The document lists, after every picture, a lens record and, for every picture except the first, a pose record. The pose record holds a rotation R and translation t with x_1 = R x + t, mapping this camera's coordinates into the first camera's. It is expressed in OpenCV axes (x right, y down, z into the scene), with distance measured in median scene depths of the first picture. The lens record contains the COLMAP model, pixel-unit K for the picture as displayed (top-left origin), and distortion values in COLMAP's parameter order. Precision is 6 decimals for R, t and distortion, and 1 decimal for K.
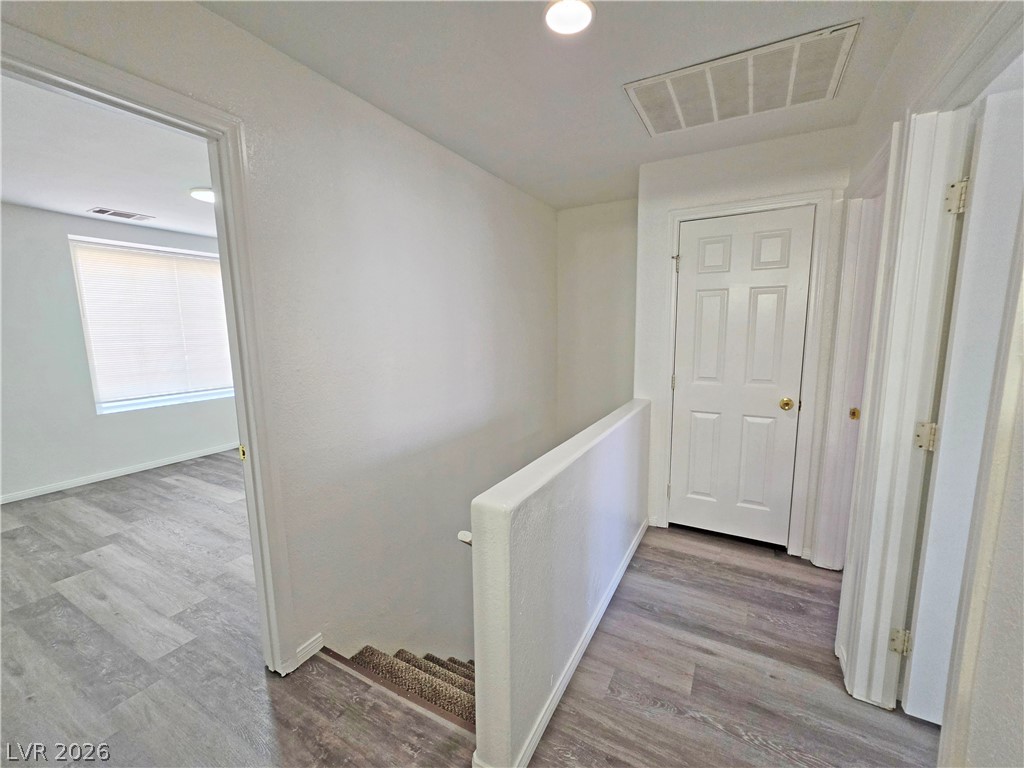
lens RADIAL K [[409.2, 0, 516.7], [0, 409.2, 384.9], [0, 0, 1]] dist [-0.003010, 0.001016]
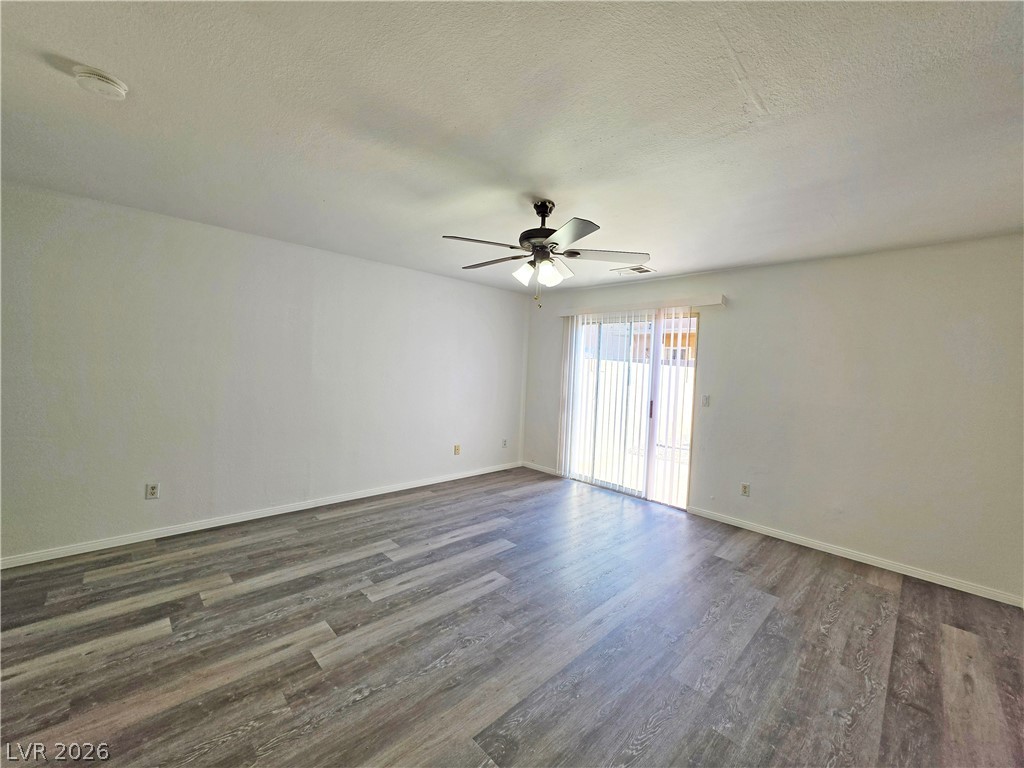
lens RADIAL K [[409.2, 0, 513.4], [0, 409.2, 381.7], [0, 0, 1]] dist [-0.003010, 0.001016]
pose [[0.303354, -0.004785, 0.952866, -1.340020], [0.077936, 0.996762, -0.019806, -0.109828], [-0.949685, 0.080271, 0.302744, 0.891662]]
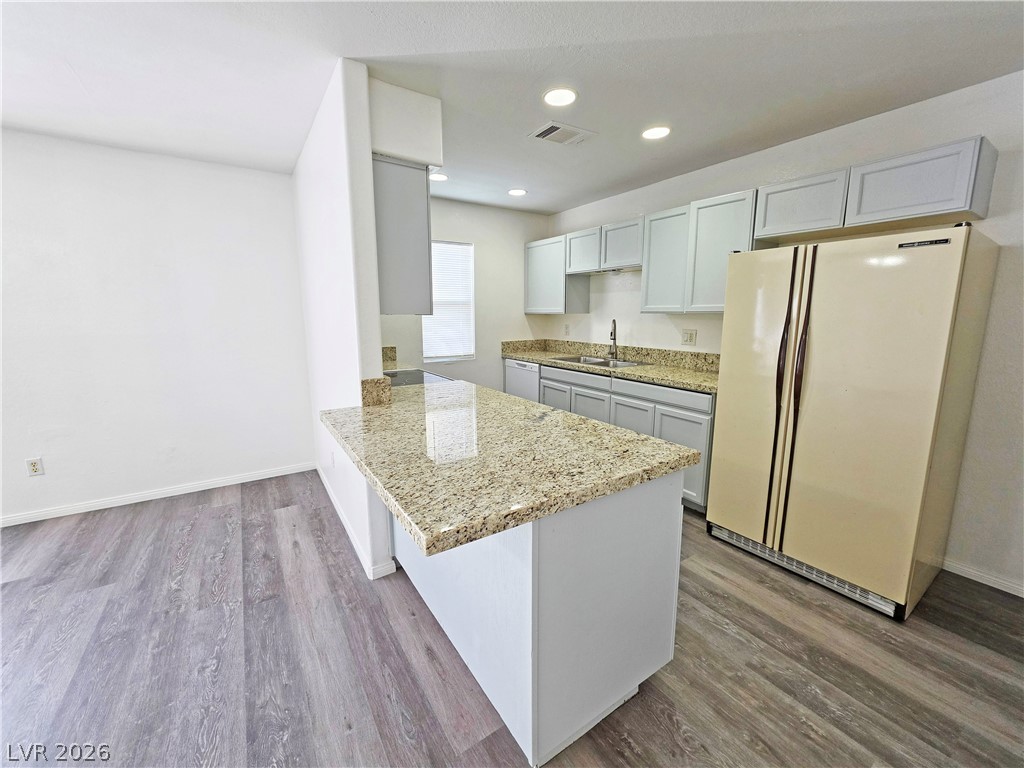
lens RADIAL K [[409.2, 0, 509.7], [0, 409.2, 380.3], [0, 0, 1]] dist [-0.003010, 0.001016]
pose [[-0.876332, -0.061015, 0.477828, -1.240599], [0.078846, 0.960399, 0.267238, -0.084363], [-0.475211, 0.271864, -0.836818, 0.828156]]
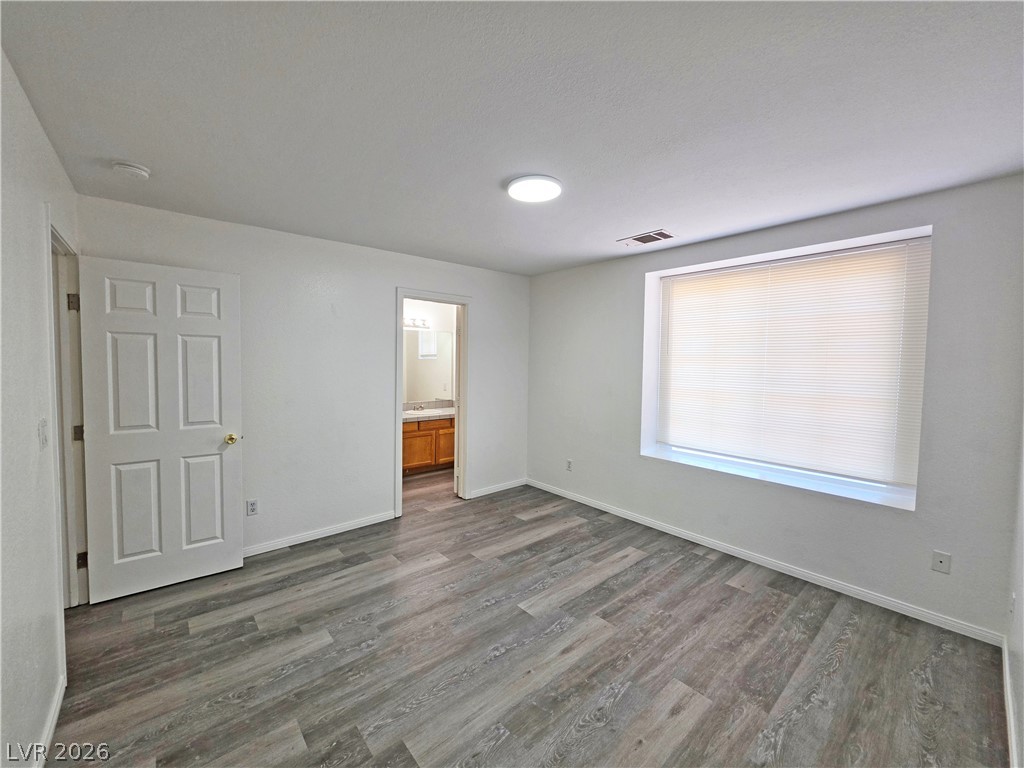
lens RADIAL K [[409.2, 0, 516.6], [0, 409.2, 382.9], [0, 0, 1]] dist [-0.003010, 0.001016]
pose [[-0.355692, 0.060185, -0.932664, -0.041165], [-0.131003, 0.984862, 0.113514, -0.183662], [0.925376, 0.162558, -0.342423, 1.161849]]
